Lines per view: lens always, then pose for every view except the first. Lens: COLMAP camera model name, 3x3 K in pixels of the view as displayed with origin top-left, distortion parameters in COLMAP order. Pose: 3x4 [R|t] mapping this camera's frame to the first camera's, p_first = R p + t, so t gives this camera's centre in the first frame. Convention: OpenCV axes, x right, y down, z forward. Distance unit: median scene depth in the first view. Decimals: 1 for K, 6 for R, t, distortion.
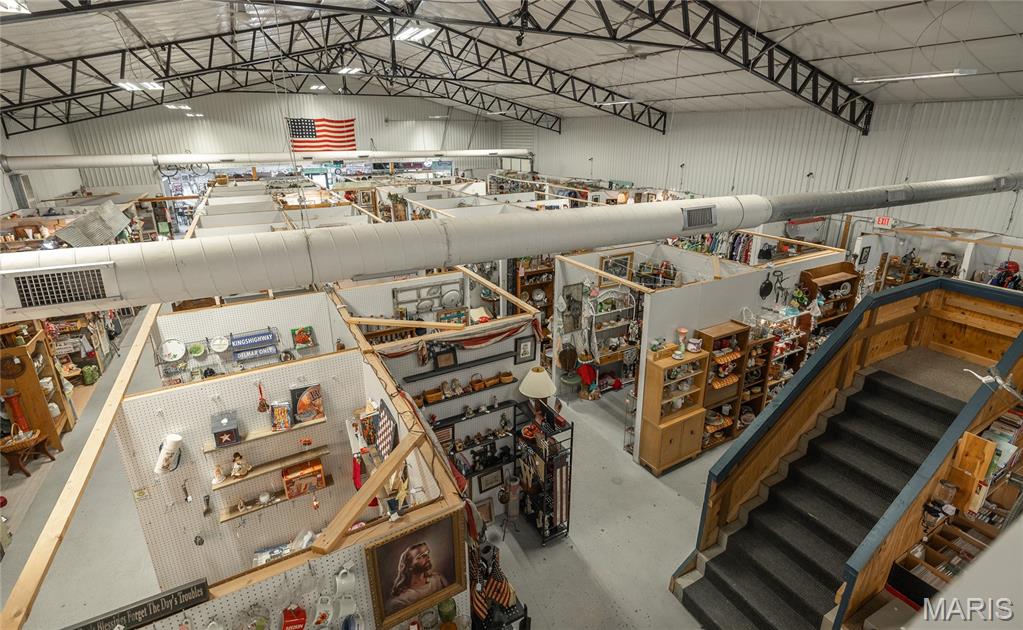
lens RADIAL K [[482.5, 0, 519.1], [0, 482.5, 291.5], [0, 0, 1]] dist [-0.005386, -0.000073]
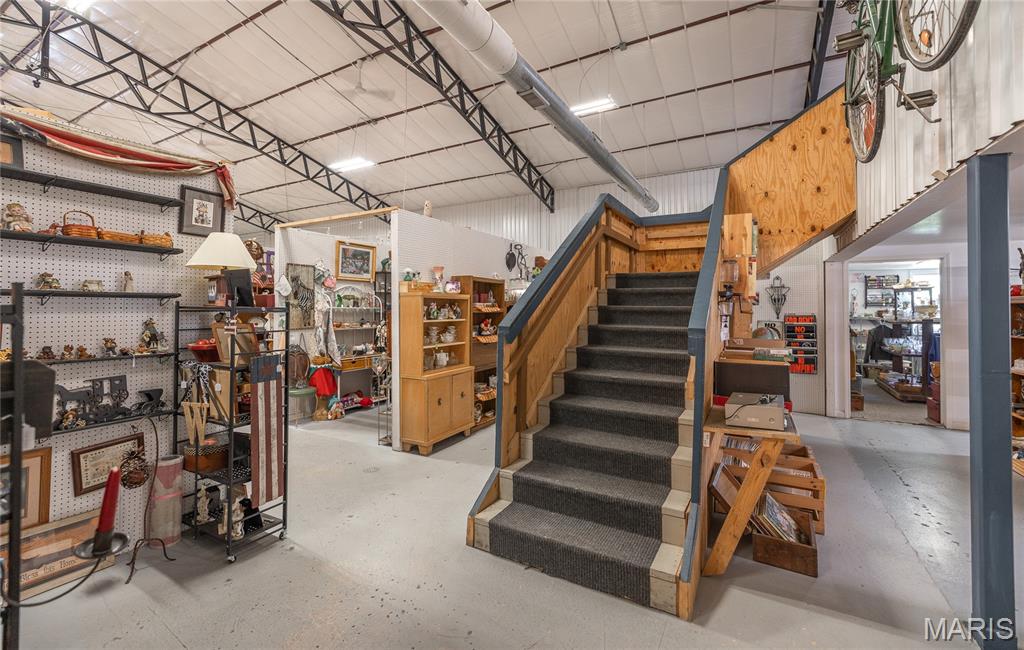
lens RADIAL K [[425.2, 0, 521.9], [0, 425.2, 302.5], [0, 0, 1]] dist [0.001977, 0.000225]
pose [[0.847156, 0.011881, 0.531211, 0.047404], [0.160848, 0.947107, -0.277698, 0.298129], [-0.506413, 0.320698, 0.800437, 0.261110]]
